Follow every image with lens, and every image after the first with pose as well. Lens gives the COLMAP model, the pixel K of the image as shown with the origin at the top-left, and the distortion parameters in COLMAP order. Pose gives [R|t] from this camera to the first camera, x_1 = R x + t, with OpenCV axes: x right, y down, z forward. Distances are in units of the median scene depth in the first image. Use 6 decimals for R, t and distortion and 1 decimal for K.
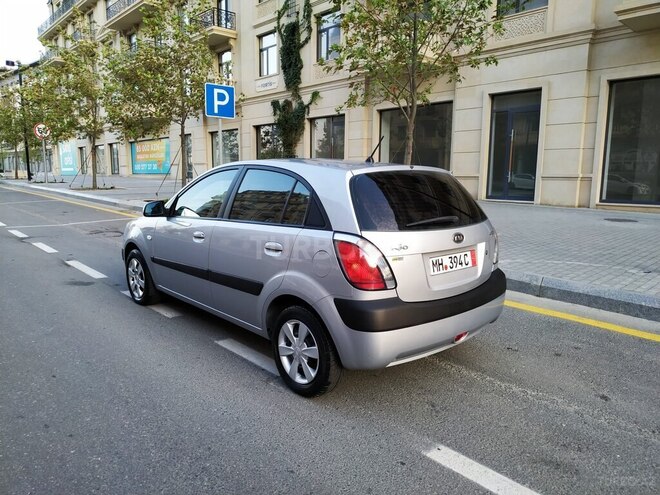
lens RADIAL K [[471.4, 0, 337.1], [0, 471.4, 247.9], [0, 0, 1]] dist [-0.000750, -0.002746]
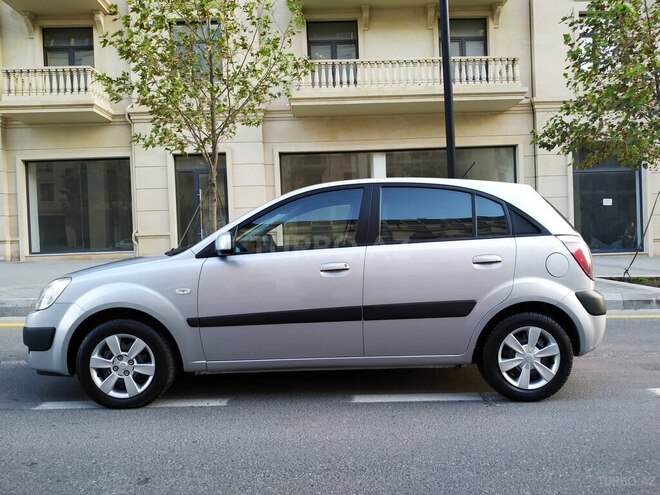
lens RADIAL K [[474.0, 0, 330.0], [0, 474.0, 244.9], [0, 0, 1]] dist [-0.002074, -0.000678]
pose [[0.673600, -0.042190, 0.737891, -0.887670], [0.151484, 0.985056, -0.081963, -0.000822], [-0.723405, 0.166989, 0.669925, 0.465647]]
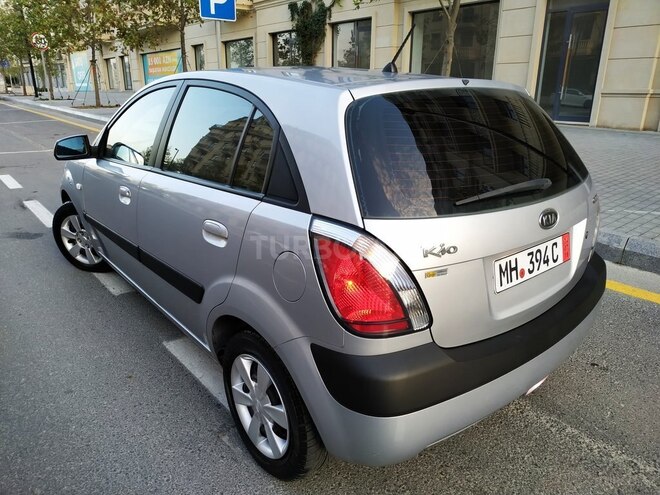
lens RADIAL K [[471.4, 0, 337.1], [0, 471.4, 247.9], [0, 0, 1]] dist [-0.000750, -0.002746]
pose [[0.998379, 0.016486, -0.054477, 0.035880], [-0.007036, 0.985539, 0.169305, -0.063246], [0.056480, -0.168648, 0.984057, 0.361050]]
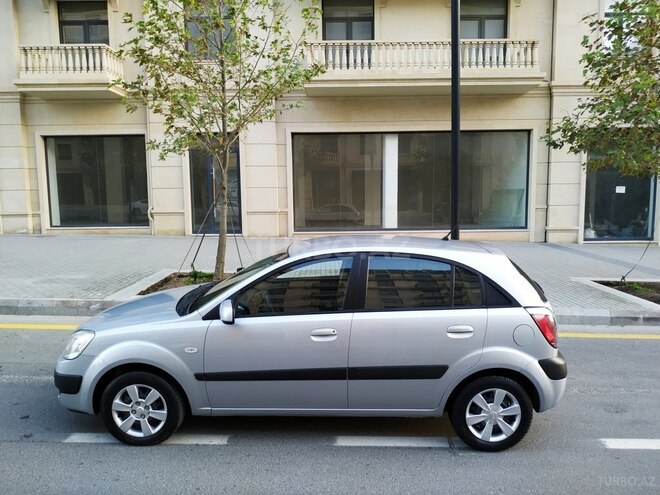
lens RADIAL K [[474.0, 0, 330.0], [0, 474.0, 247.5], [0, 0, 1]] dist [-0.004549, -0.001697]
pose [[0.696661, -0.088888, 0.711872, -0.915419], [0.122681, 0.992439, 0.003862, -0.191555], [-0.706833, 0.084643, 0.702299, 0.344436]]
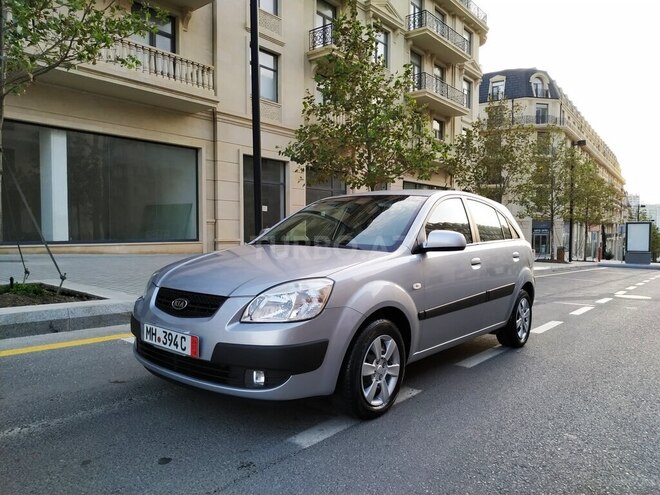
lens RADIAL K [[472.4, 0, 330.0], [0, 472.4, 247.5], [0, 0, 1]] dist [0.029121, -0.000629]
pose [[-0.105326, -0.045946, 0.993376, -1.254163], [0.140998, 0.988150, 0.060654, -0.160152], [-0.984391, 0.146452, -0.097599, 1.396989]]
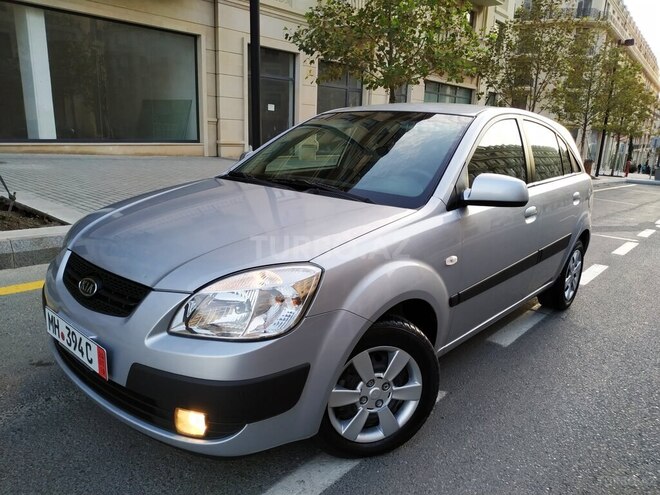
lens RADIAL K [[481.6, 0, 334.9], [0, 481.6, 247.8], [0, 0, 1]] dist [-0.047475, 0.058801]
pose [[-0.084027, -0.250581, 0.964442, -0.984676], [0.110656, 0.959532, 0.258946, -0.196744], [-0.990300, 0.128480, -0.052898, 1.341285]]
